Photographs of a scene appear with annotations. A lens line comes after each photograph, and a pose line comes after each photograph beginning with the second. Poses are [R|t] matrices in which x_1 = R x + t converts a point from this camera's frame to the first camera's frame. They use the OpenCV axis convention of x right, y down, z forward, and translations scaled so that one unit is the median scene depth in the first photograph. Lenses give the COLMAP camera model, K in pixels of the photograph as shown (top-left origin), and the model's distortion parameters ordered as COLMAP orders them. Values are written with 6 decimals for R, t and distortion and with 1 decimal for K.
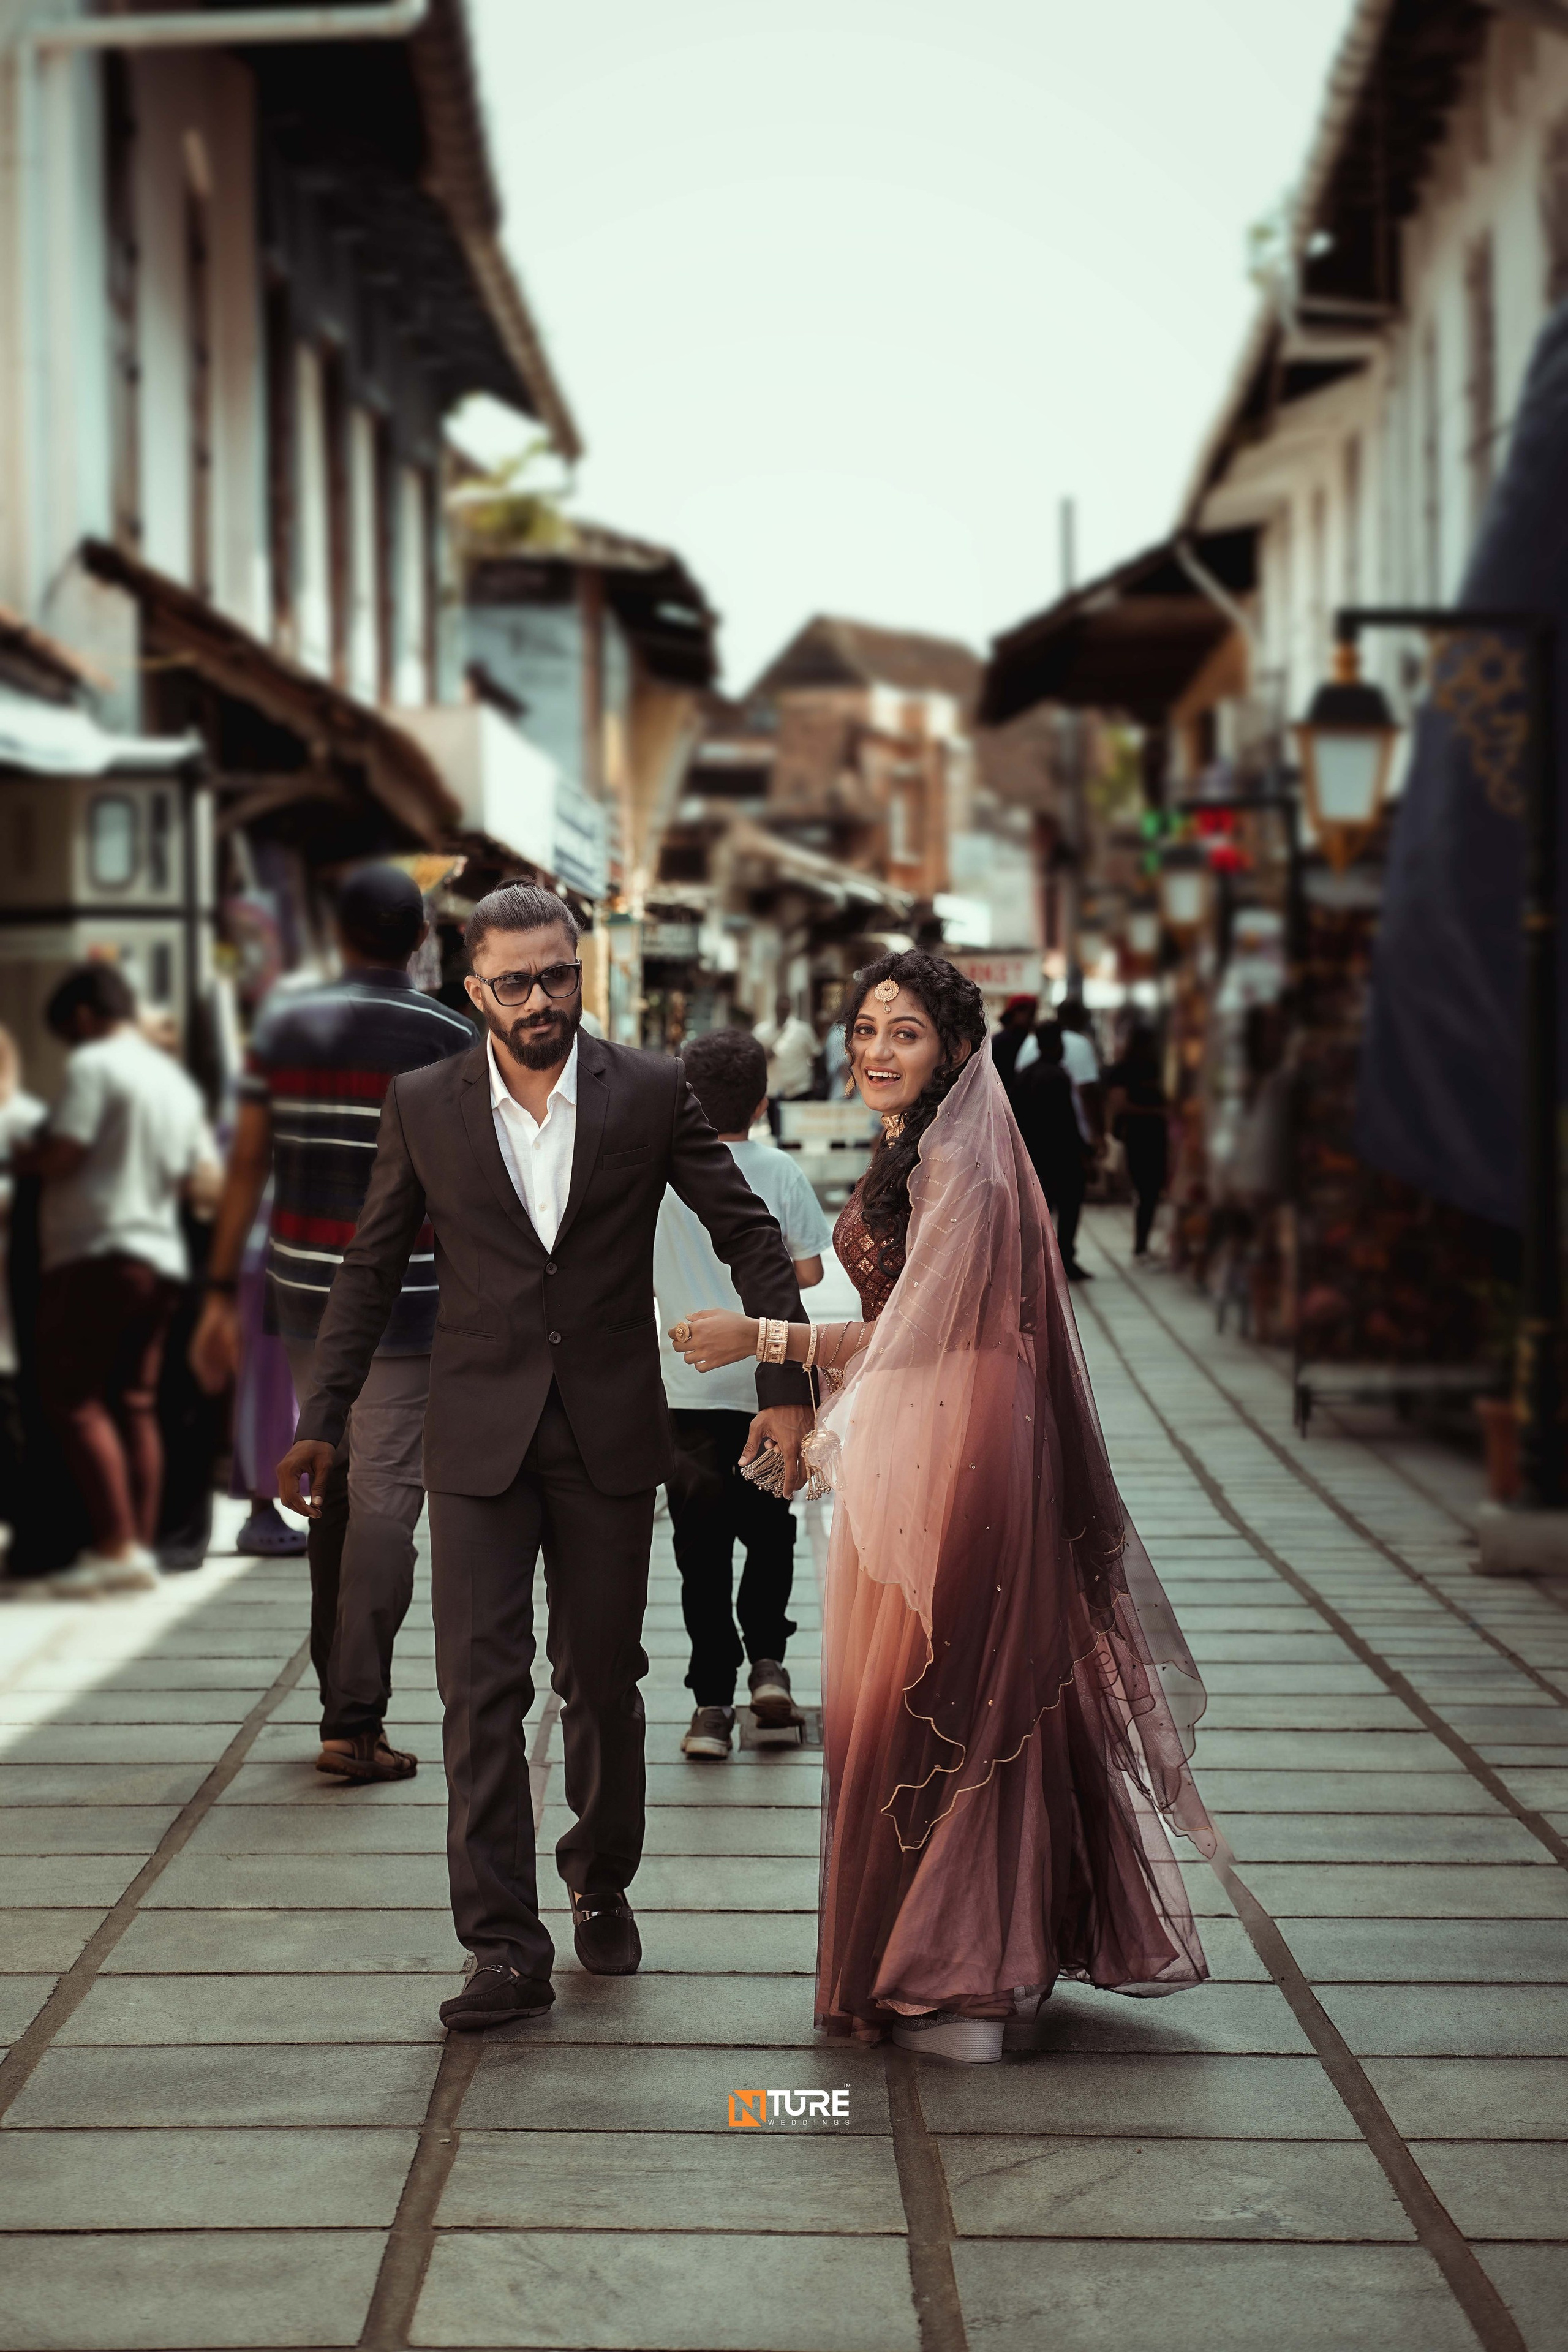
lens RADIAL K [[5547.5, 0, 782.0], [0, 5547.5, 1174.4], [0, 0, 1]] dist [-0.005062, 0.000000]
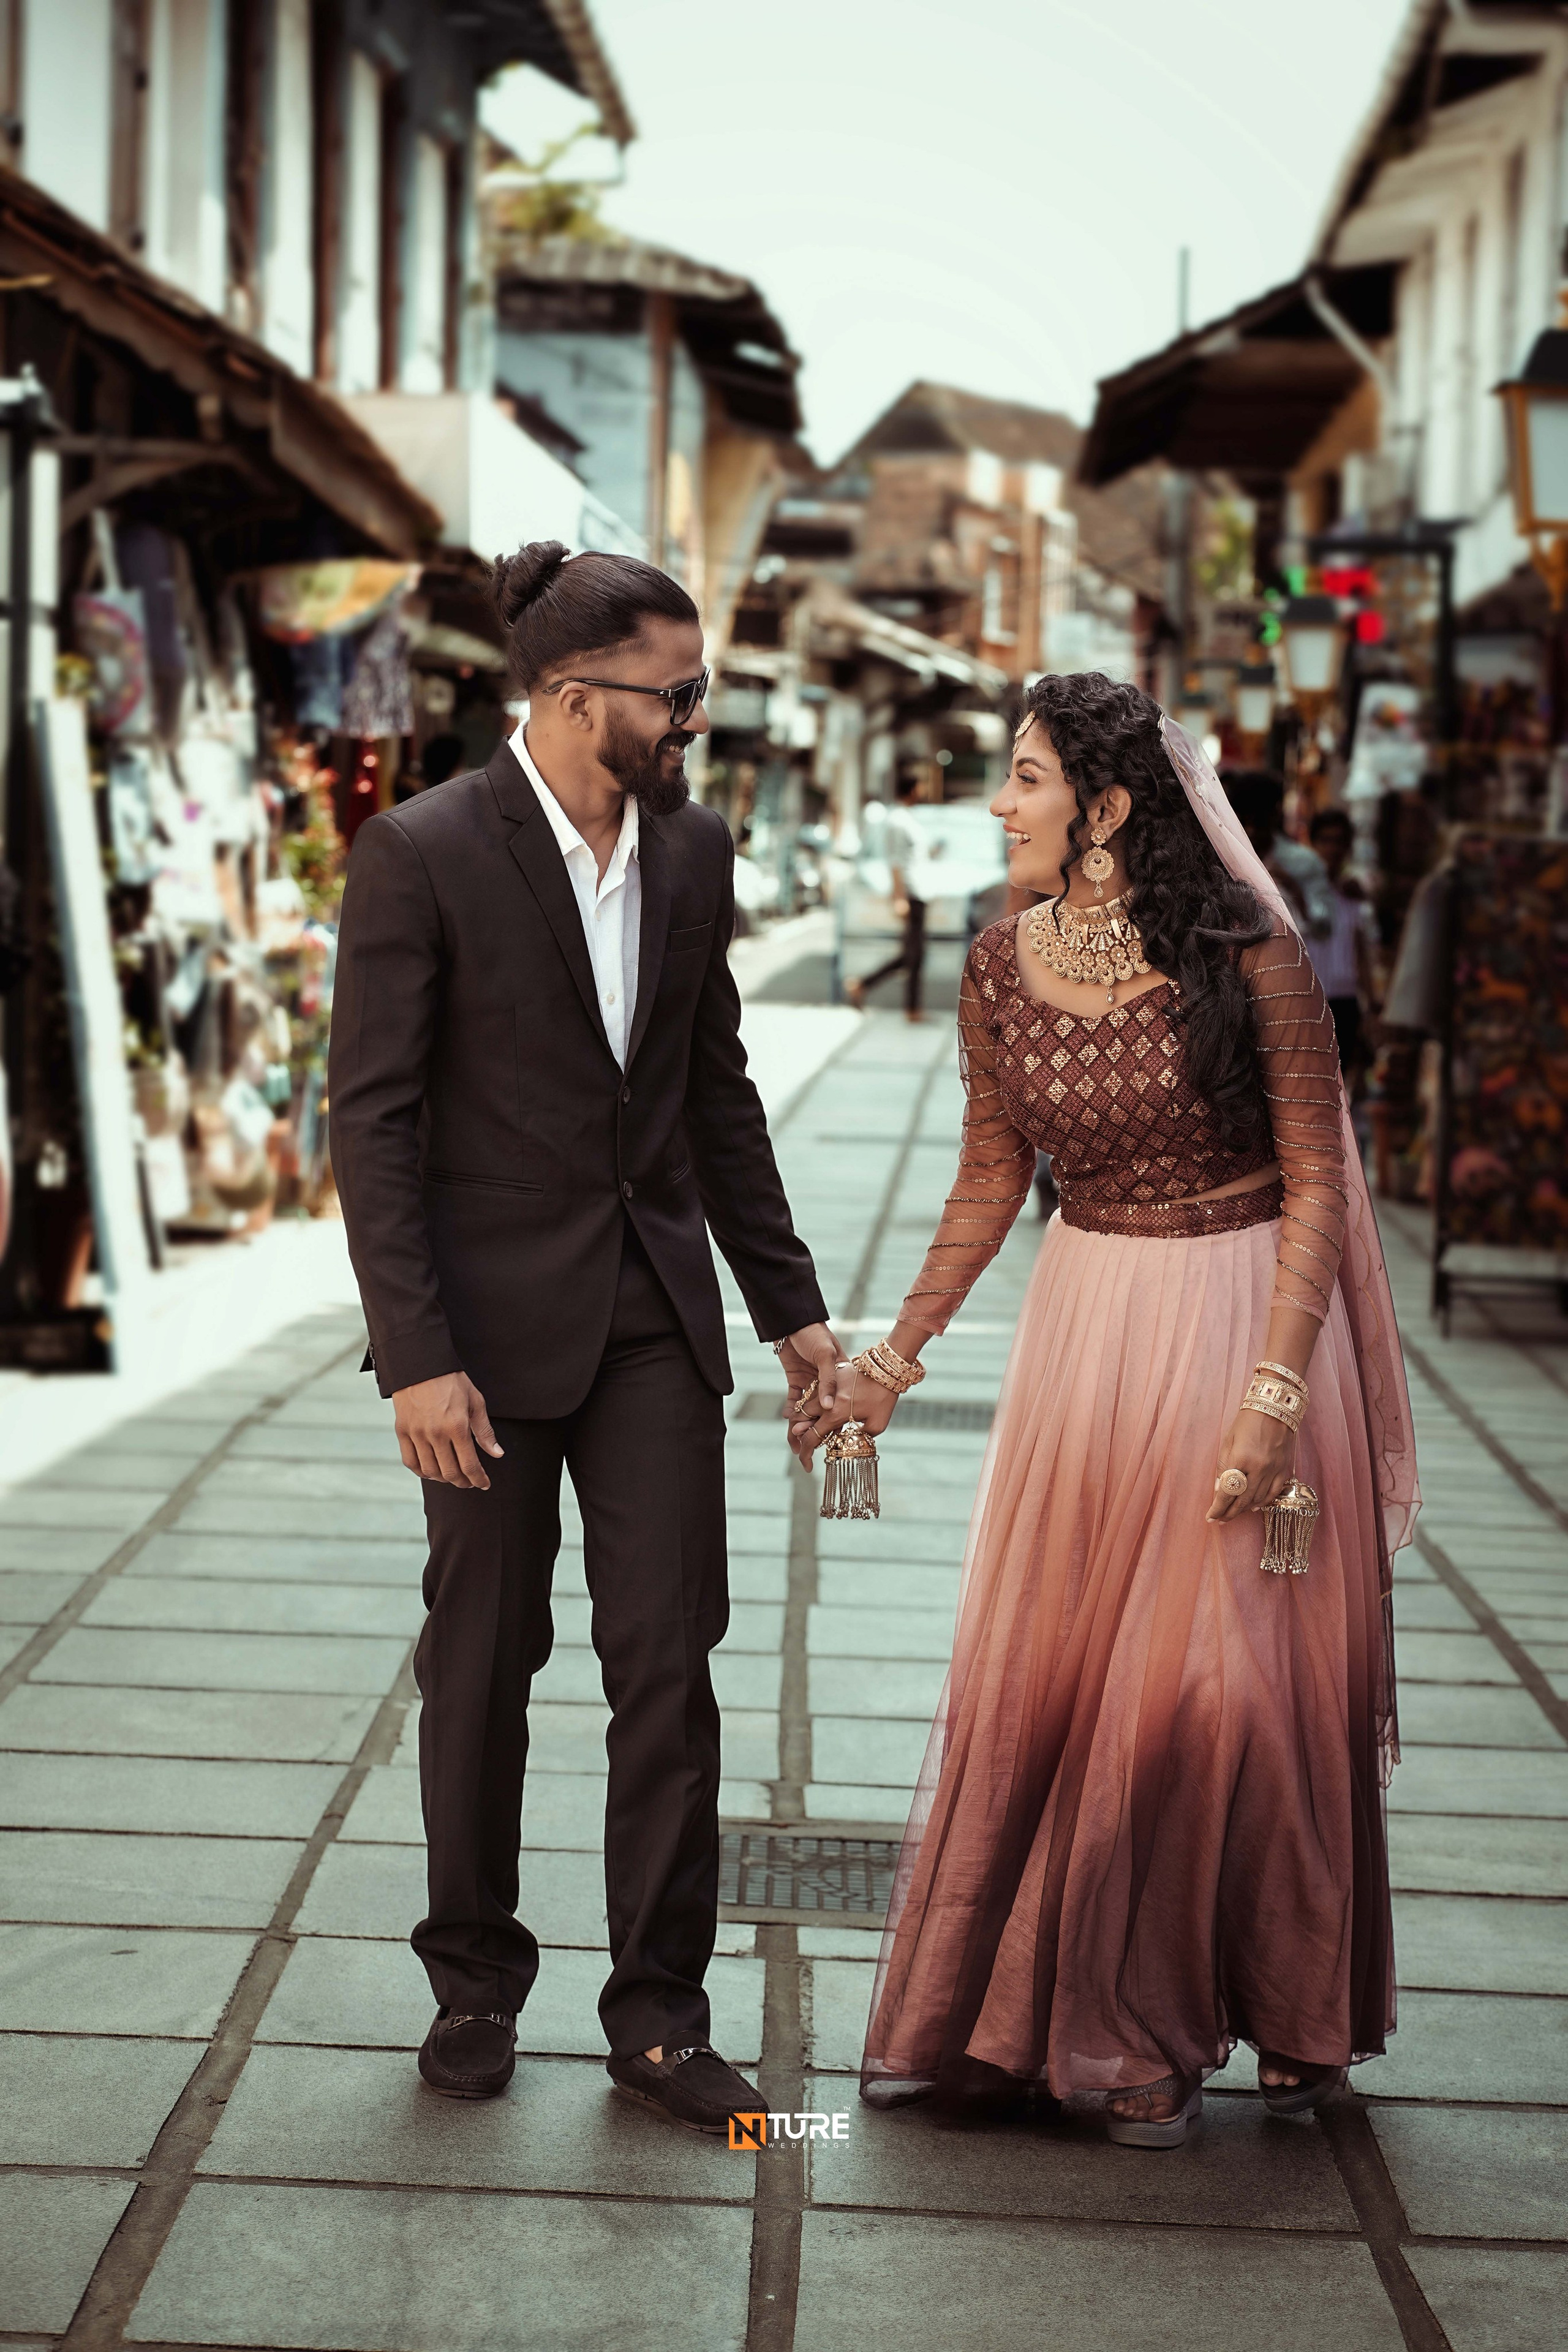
lens RADIAL K [[5547.5, 0, 785.1], [0, 5547.5, 1180.2], [0, 0, 1]] dist [-0.005062, 0.000000]
pose [[0.999205, 0.037444, -0.013660, 0.005245], [-0.036867, 0.998506, 0.040321, -0.001682], [0.015149, -0.039785, 0.999093, 0.109304]]
